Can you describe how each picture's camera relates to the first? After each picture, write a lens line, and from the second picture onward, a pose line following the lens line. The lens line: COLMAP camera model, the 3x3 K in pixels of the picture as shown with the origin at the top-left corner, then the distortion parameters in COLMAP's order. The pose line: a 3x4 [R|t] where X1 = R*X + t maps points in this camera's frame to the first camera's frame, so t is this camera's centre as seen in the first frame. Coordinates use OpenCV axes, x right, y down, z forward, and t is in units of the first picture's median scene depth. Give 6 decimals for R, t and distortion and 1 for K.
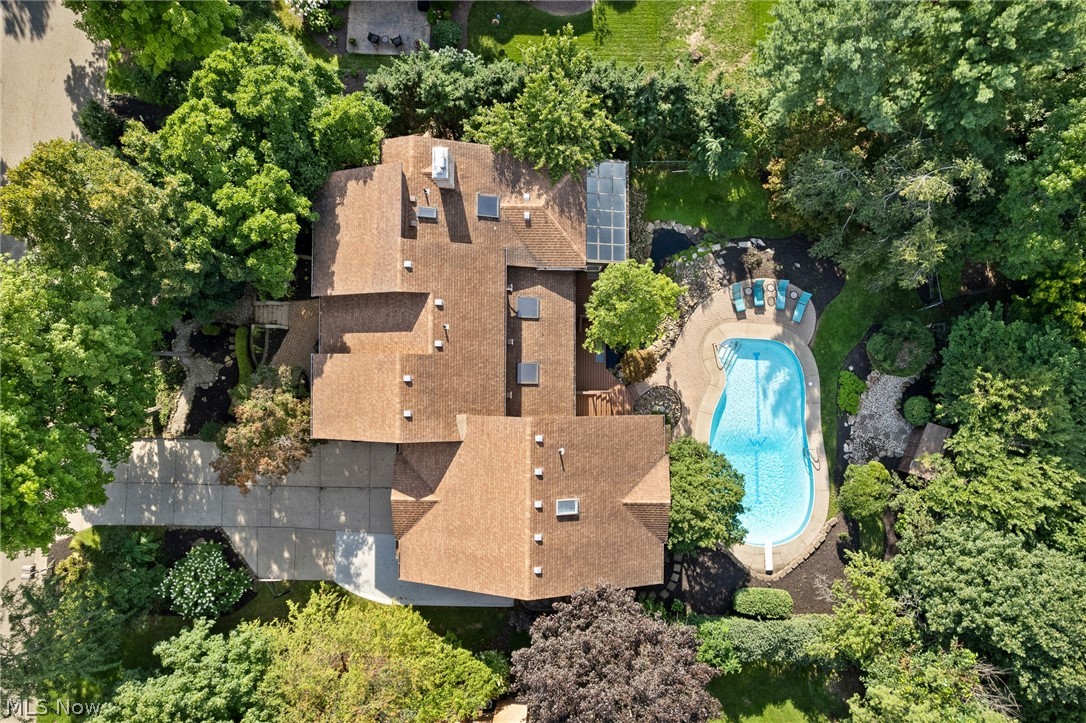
lens RADIAL K [[690.4, 0, 545.9], [0, 690.4, 374.1], [0, 0, 1]] dist [-0.054679, -0.000118]
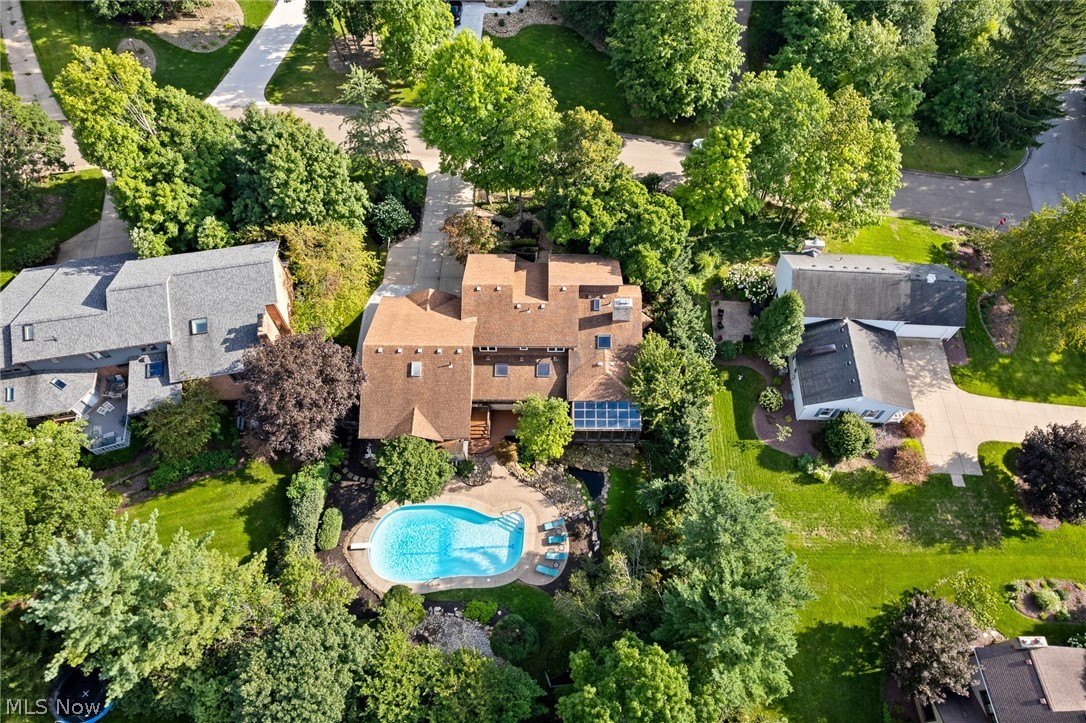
lens RADIAL K [[690.4, 0, 545.9], [0, 690.4, 374.1], [0, 0, 1]] dist [-0.054679, -0.000118]
pose [[-0.003472, 0.867196, -0.497955, 0.807405], [-0.999988, -0.004792, -0.001374, -0.105489], [-0.003578, 0.497944, 0.867202, -0.385824]]
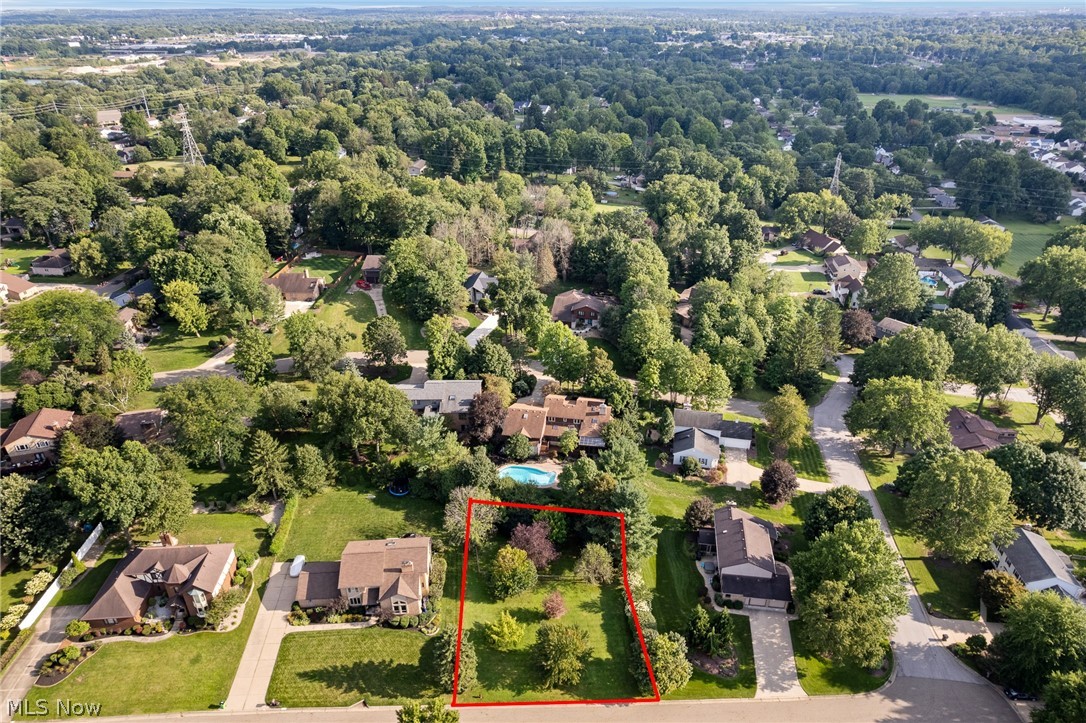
lens RADIAL K [[690.4, 0, 545.9], [0, 690.4, 374.1], [0, 0, 1]] dist [-0.054679, -0.000118]
pose [[-0.178303, 0.477177, -0.860529, 3.643784], [-0.983943, -0.079355, 0.159871, -0.622391], [0.008000, 0.875217, 0.483664, -1.395344]]
